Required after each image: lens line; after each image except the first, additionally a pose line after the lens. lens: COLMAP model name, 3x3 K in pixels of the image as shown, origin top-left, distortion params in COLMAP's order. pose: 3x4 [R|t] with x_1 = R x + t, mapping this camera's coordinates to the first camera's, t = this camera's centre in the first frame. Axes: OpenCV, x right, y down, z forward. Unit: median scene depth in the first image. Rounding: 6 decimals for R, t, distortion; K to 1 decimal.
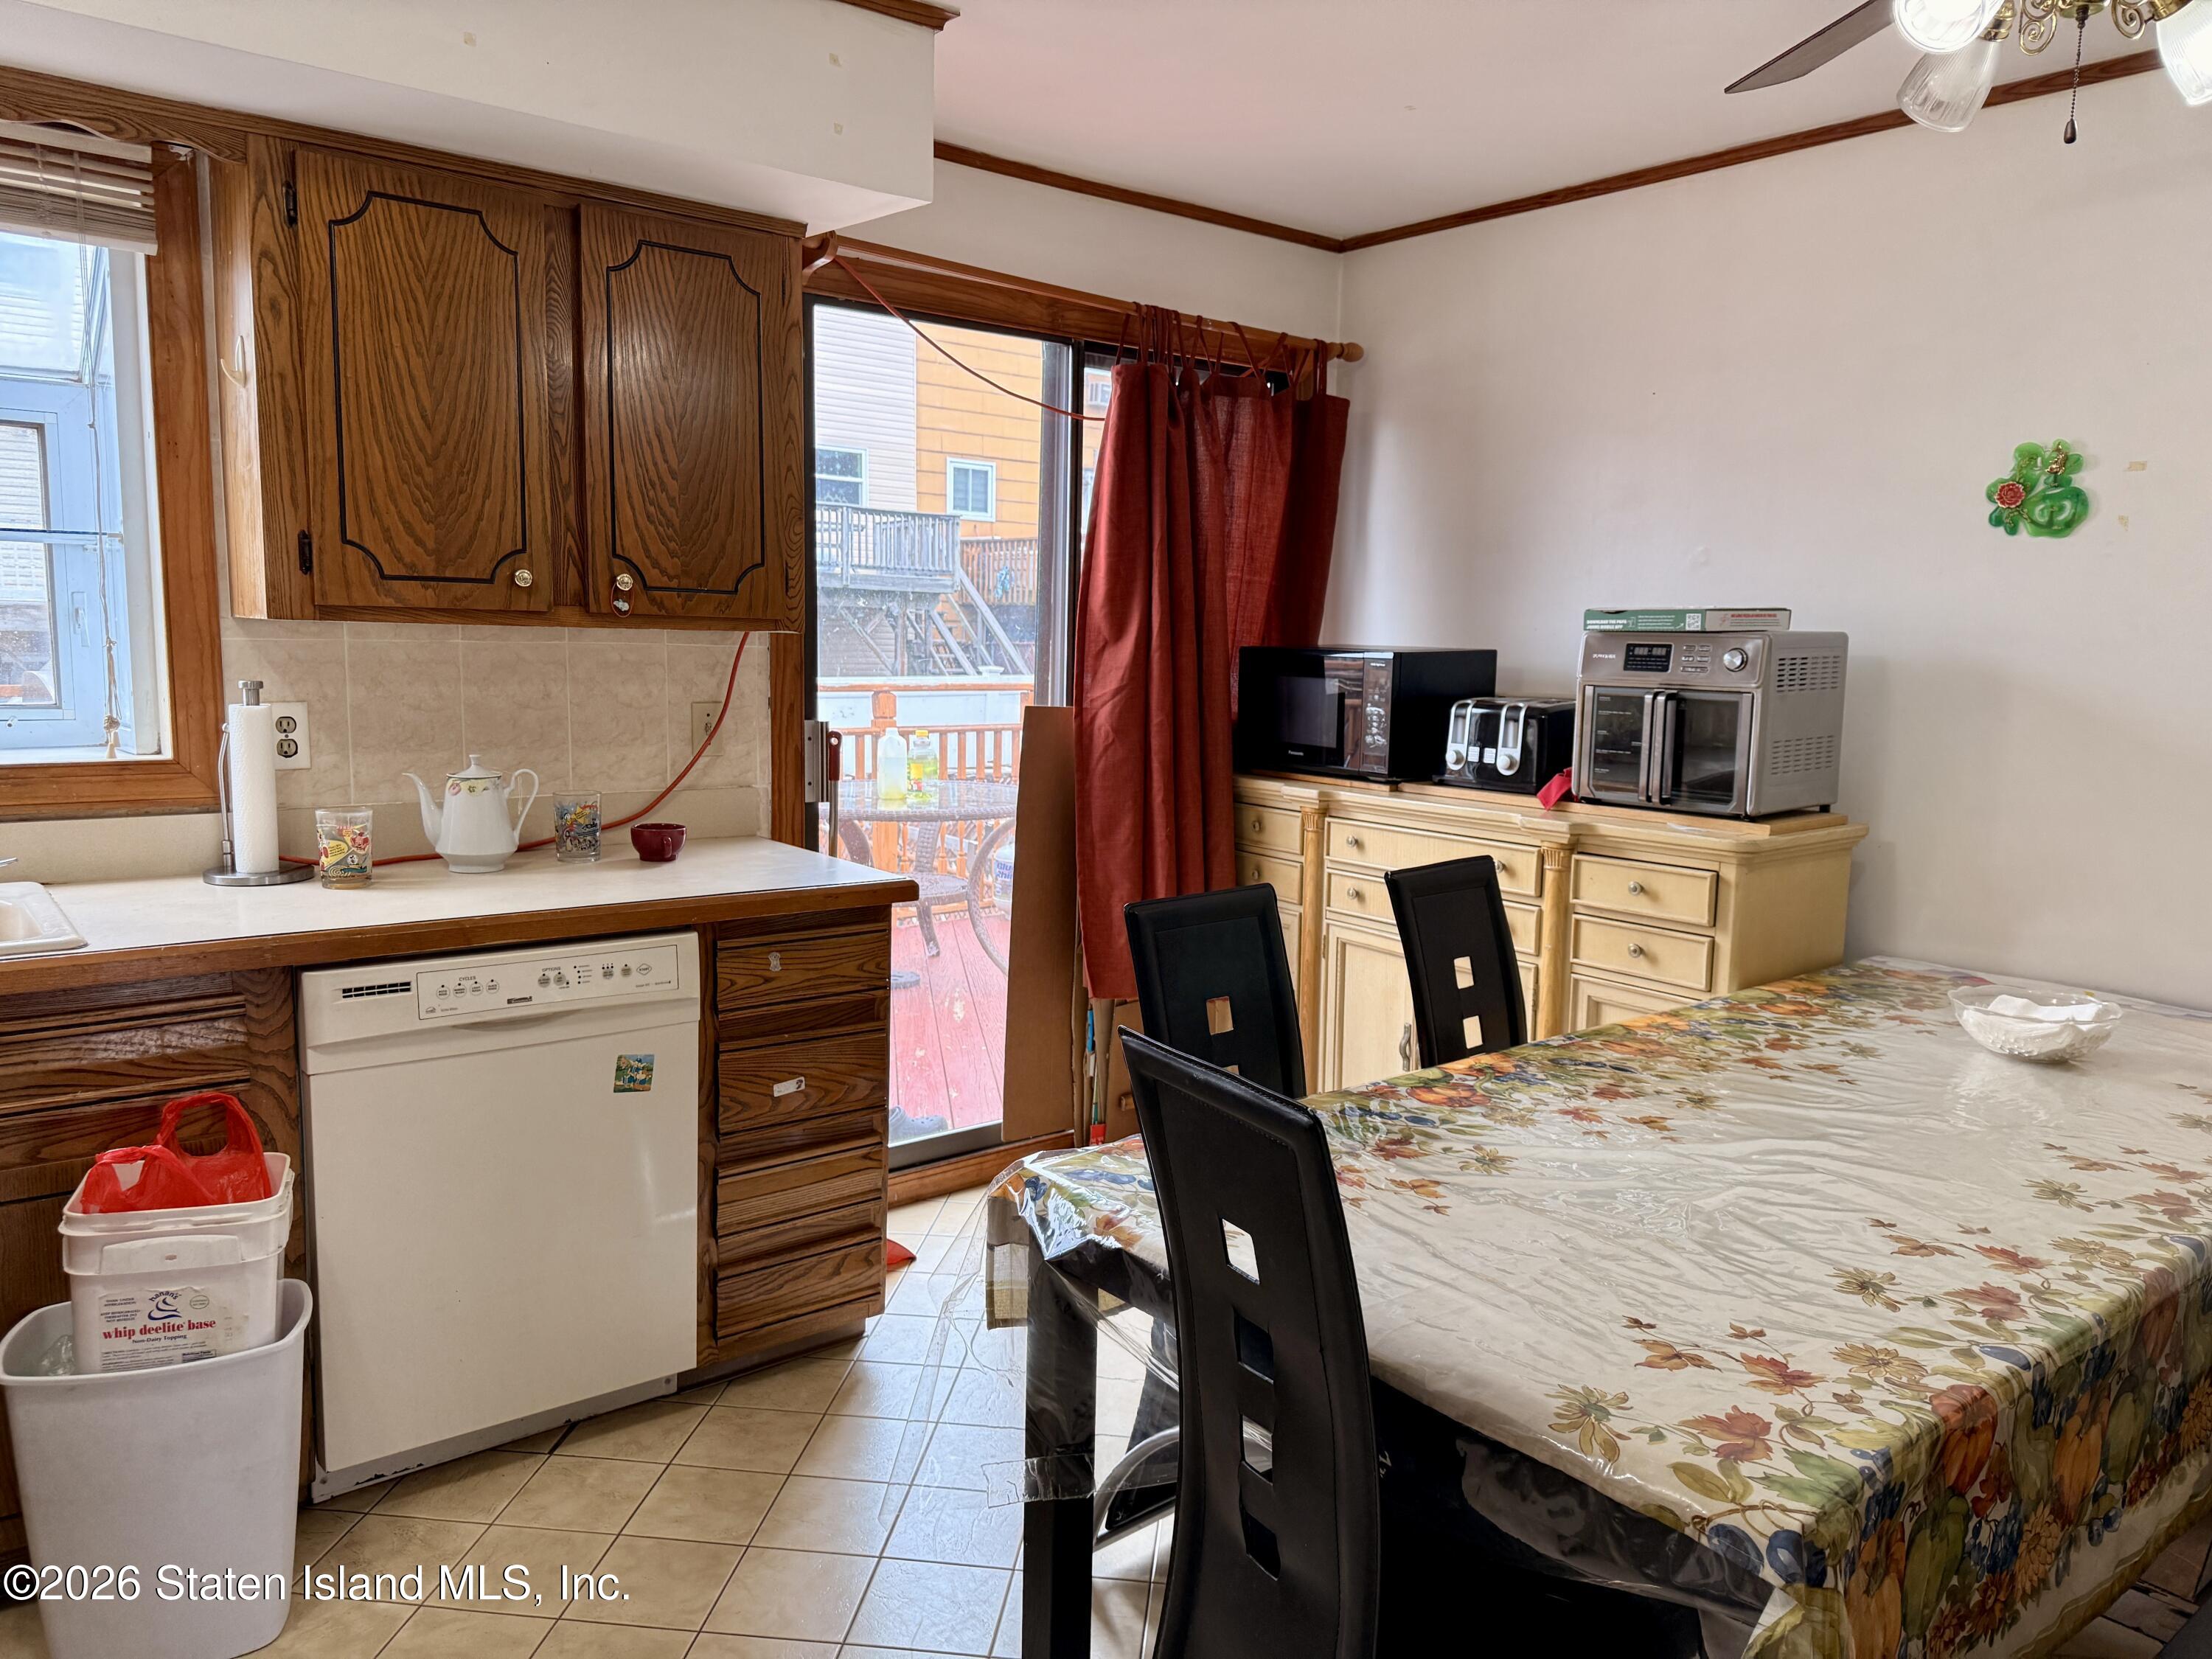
lens RADIAL K [[1566.8, 0, 1123.8], [0, 1566.8, 835.6], [0, 0, 1]] dist [0.084188, -0.108500]
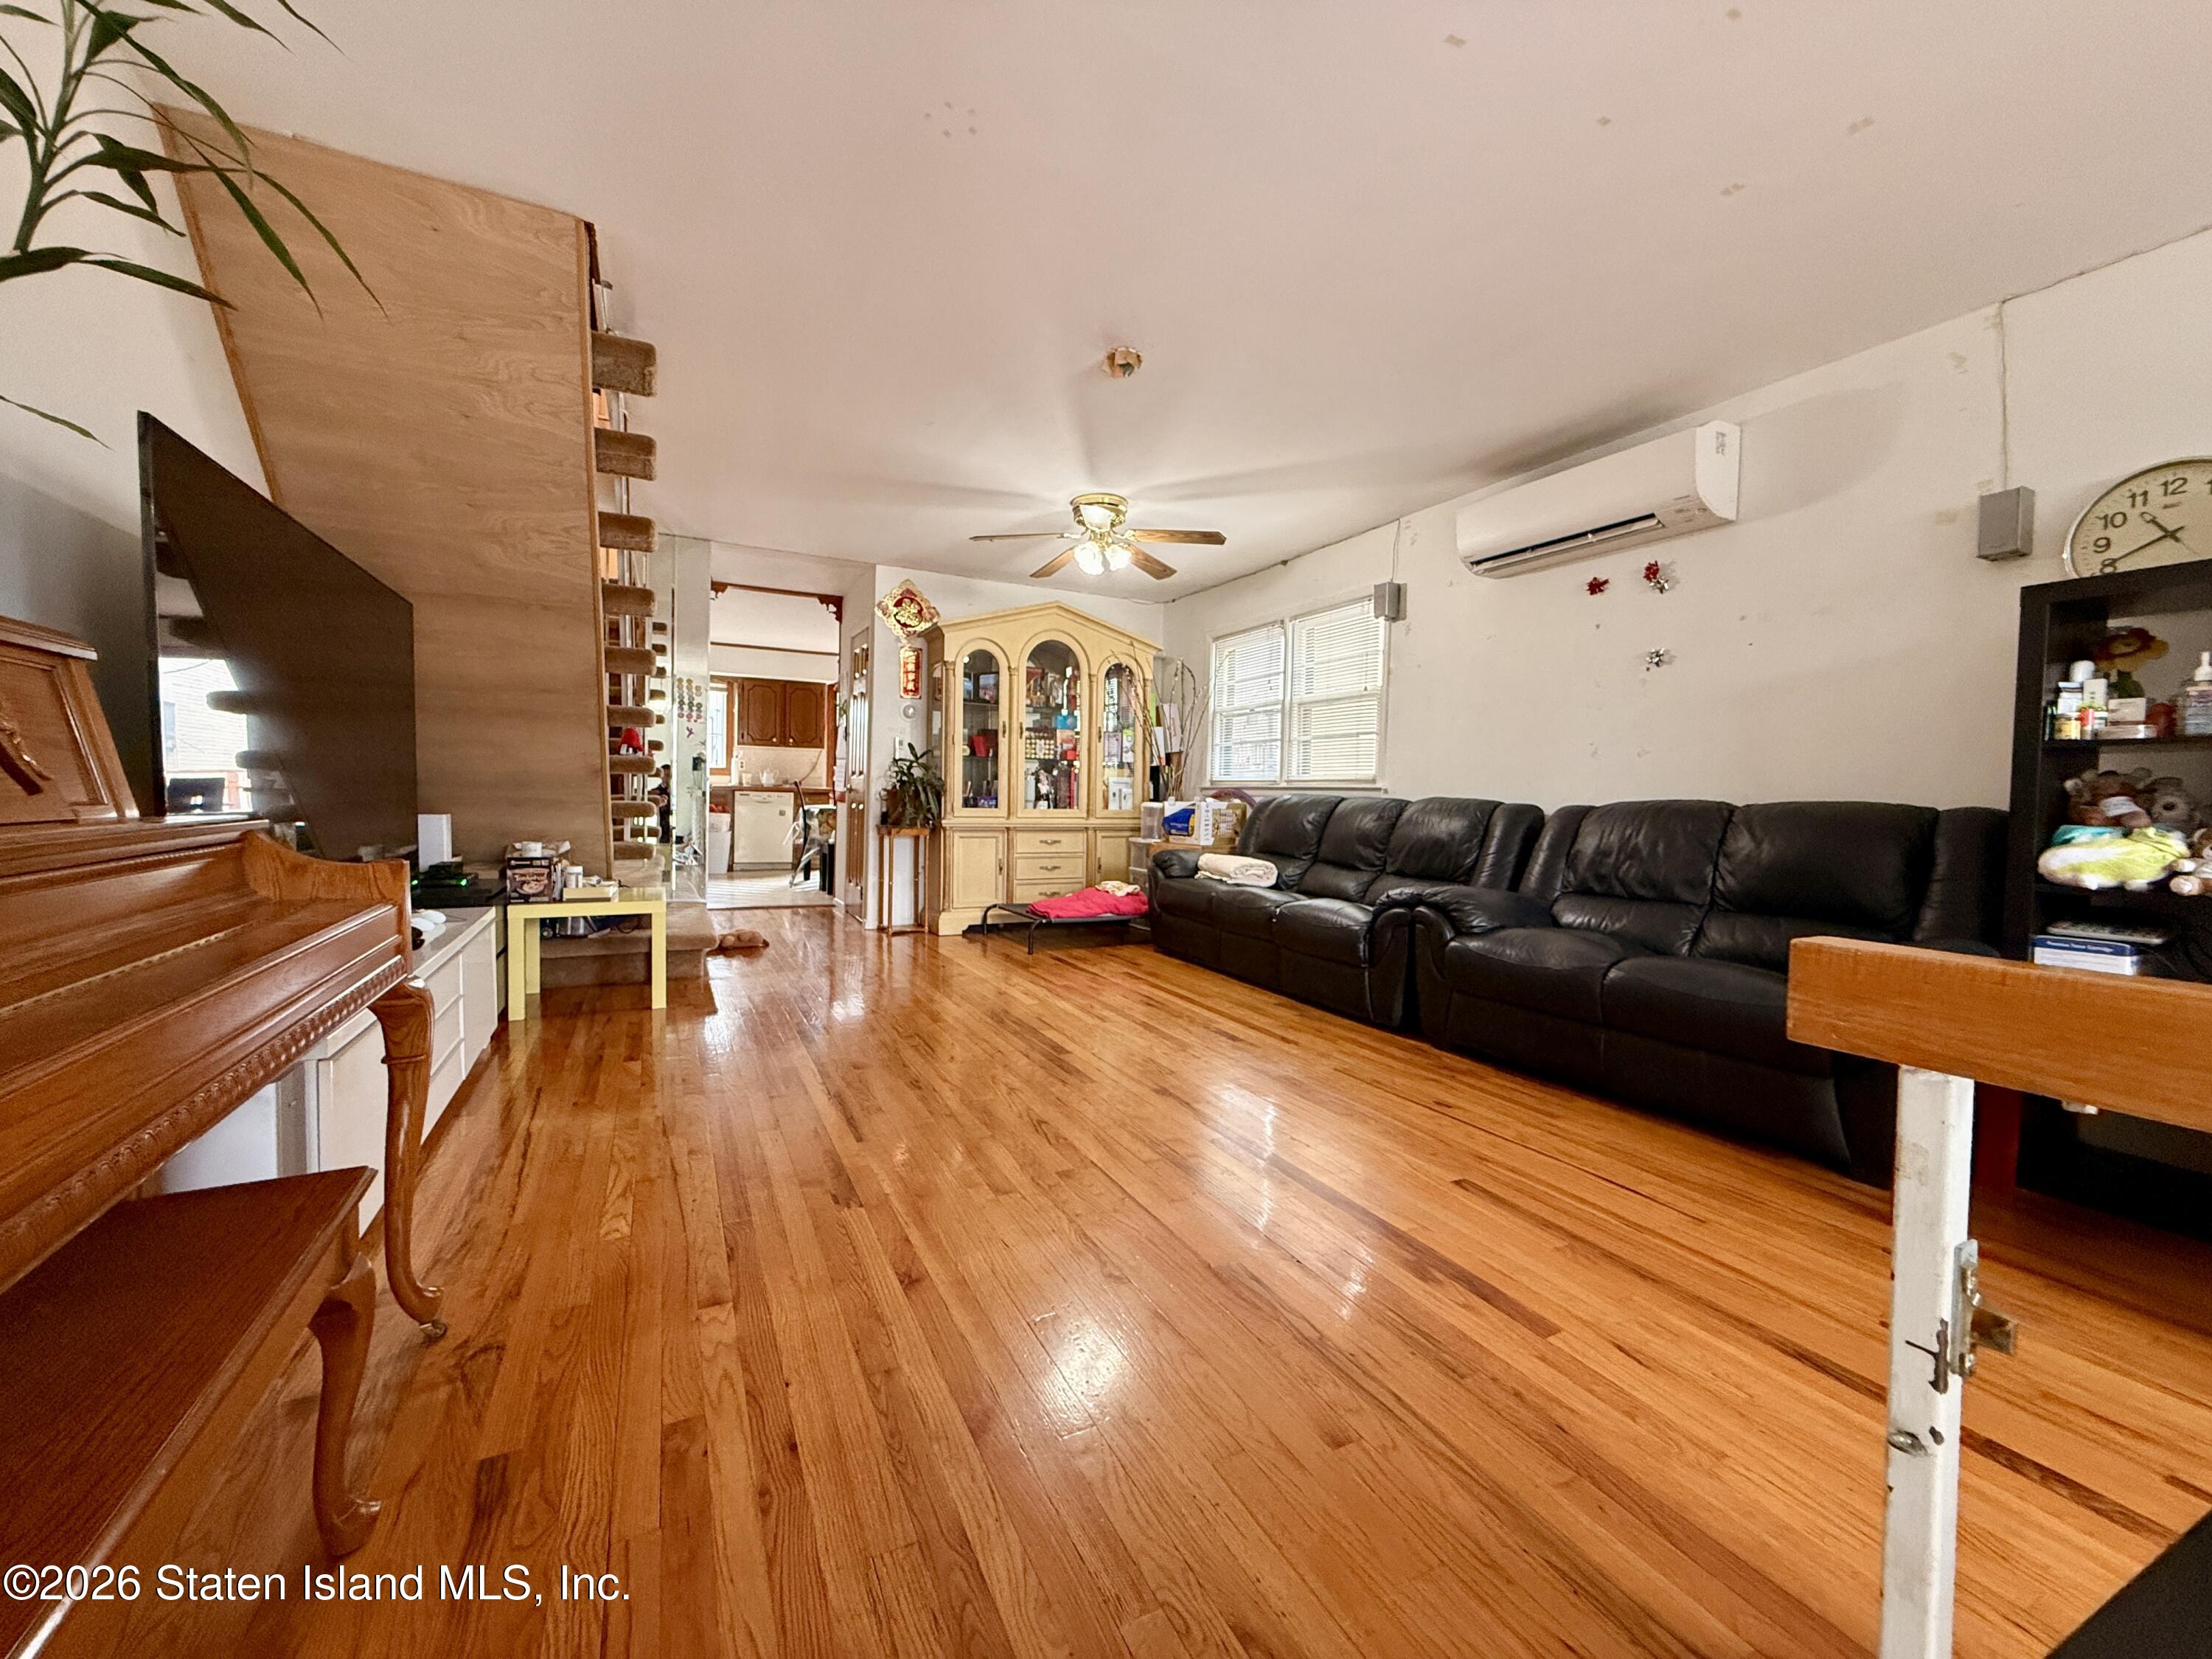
lens RADIAL K [[889.0, 0, 1090.0], [0, 889.0, 823.5], [0, 0, 1]] dist [-0.001251, 0.000988]
pose [[0.974171, 0.008479, -0.225651, 1.760327], [-0.030203, 0.995208, -0.092995, 0.494696], [0.223782, 0.097409, 0.969759, -2.284434]]
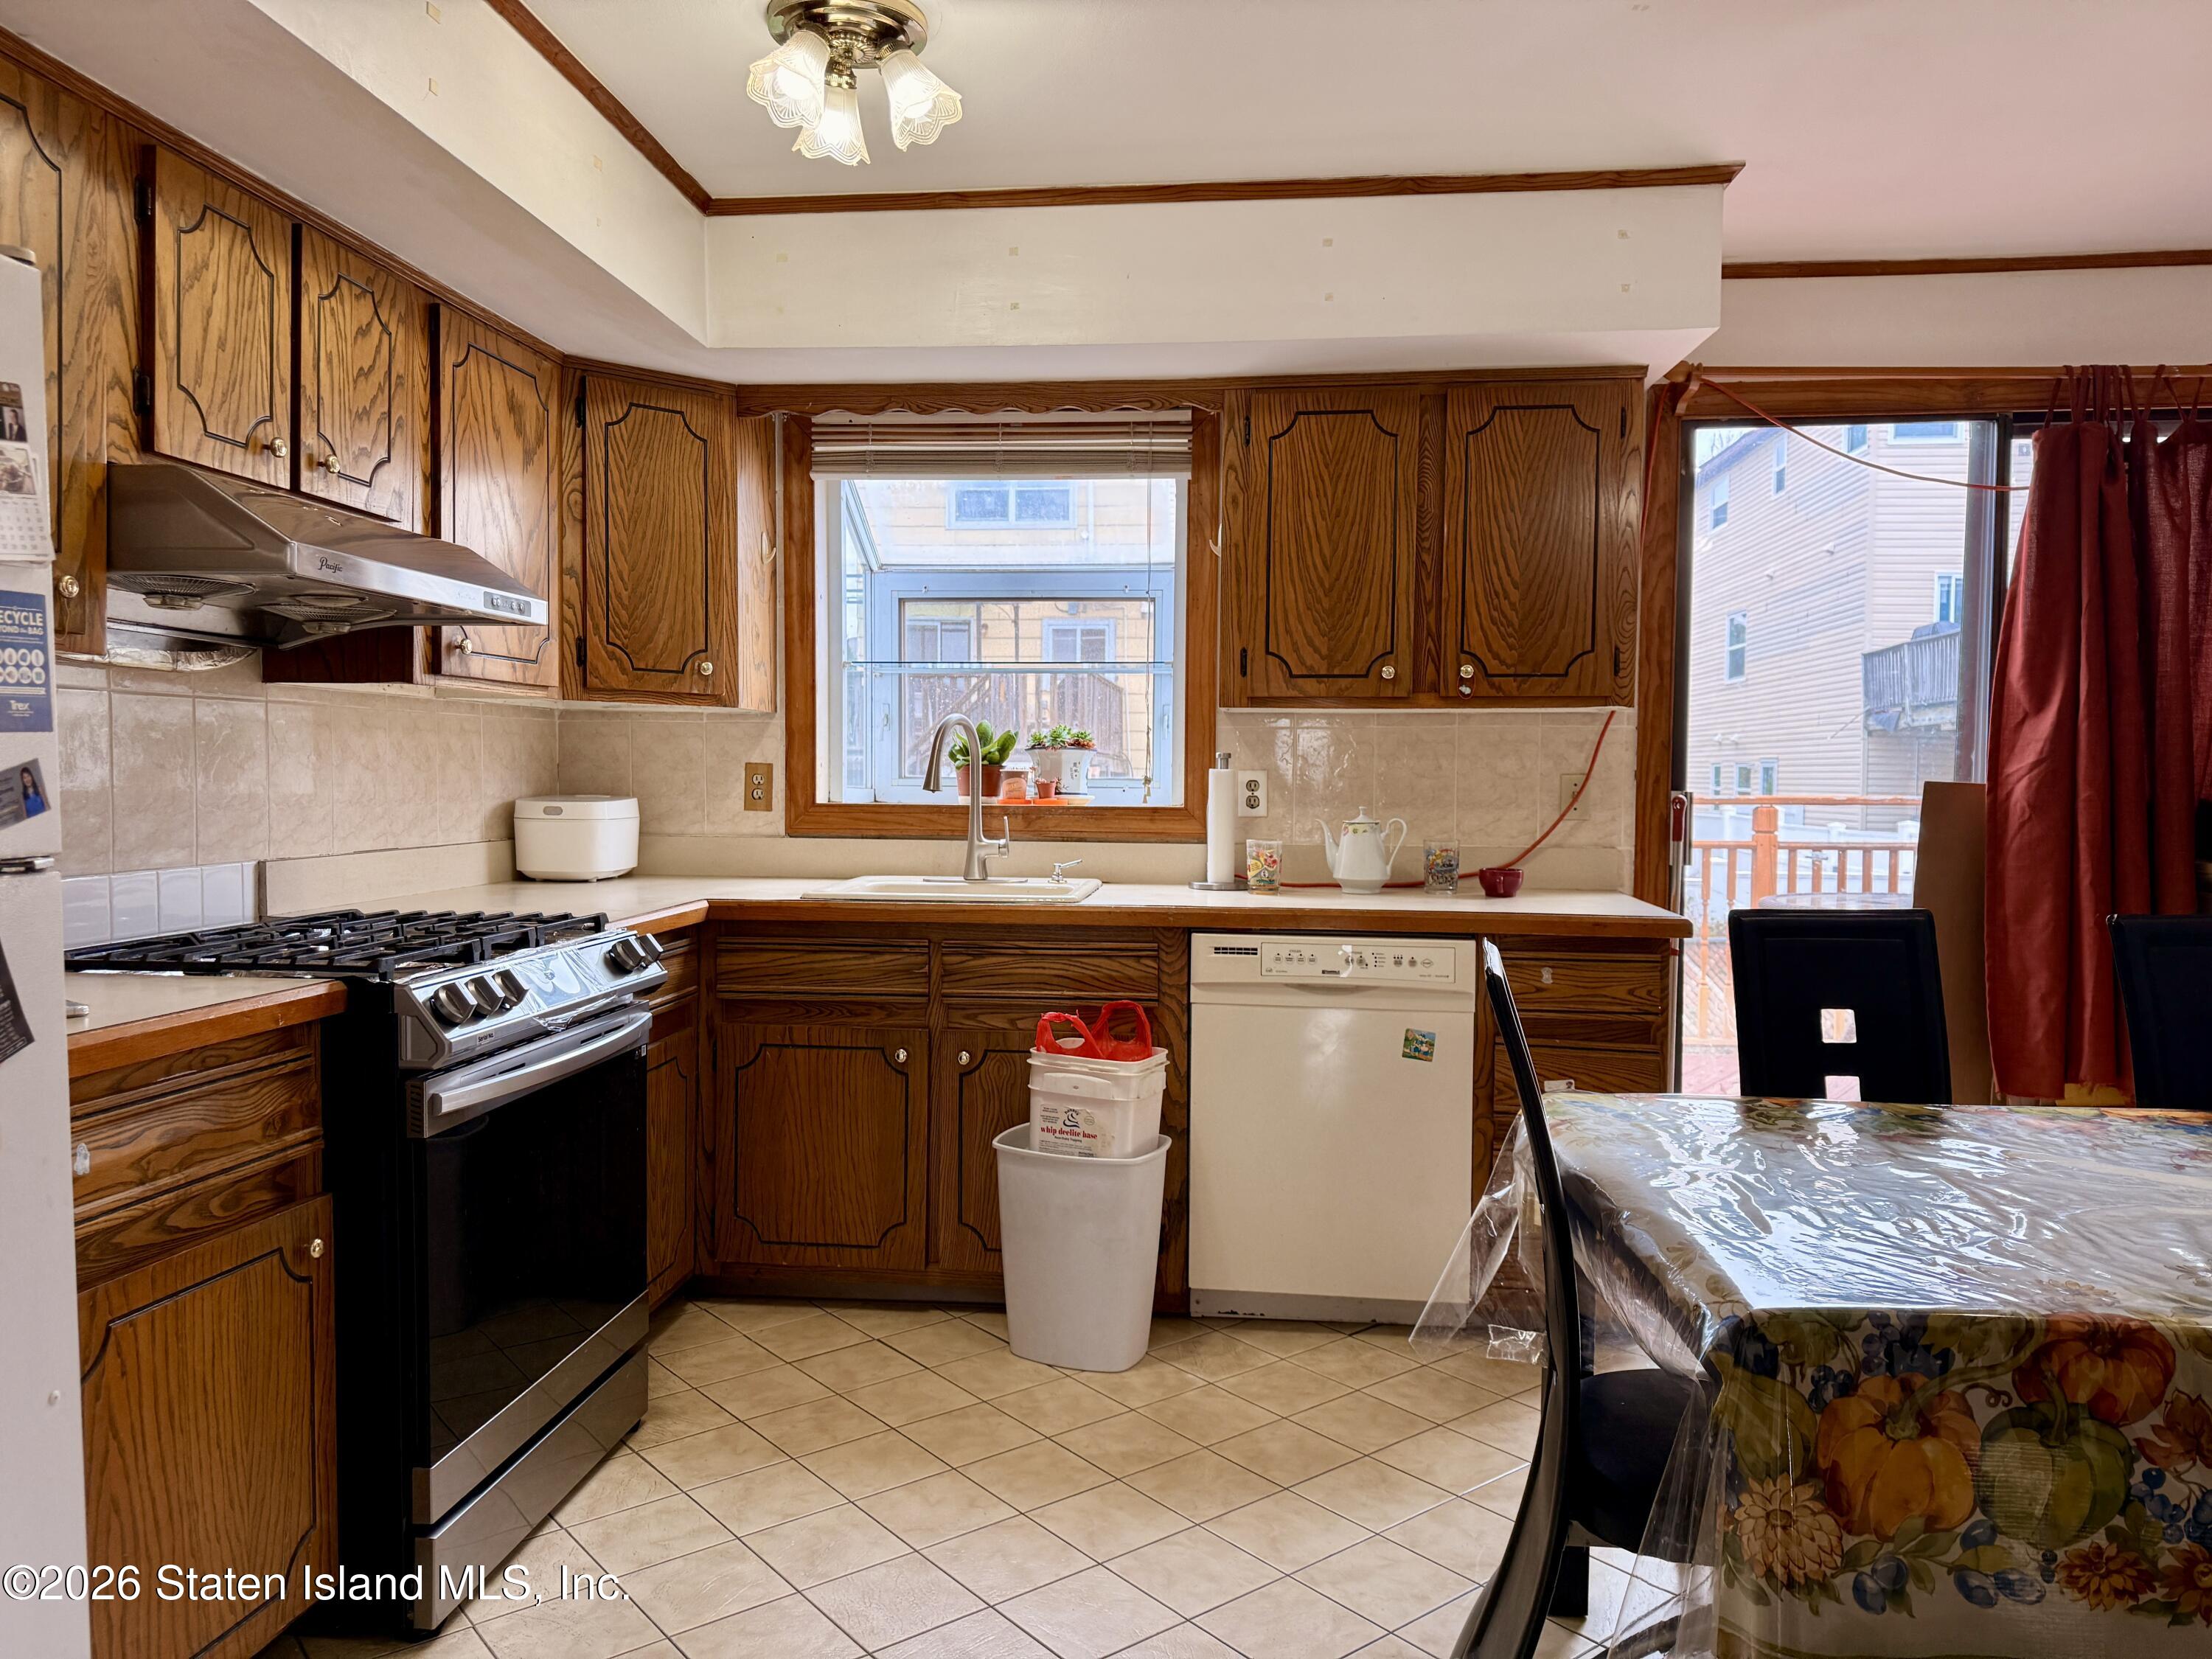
lens RADIAL K [[1566.8, 0, 1100.9], [0, 1566.8, 834.8], [0, 0, 1]] dist [0.084188, -0.108500]
pose [[0.704960, 0.008376, -0.709198, 0.403523], [-0.080629, 0.994394, -0.068403, 0.087114], [0.704649, 0.105404, 0.701683, -0.092451]]
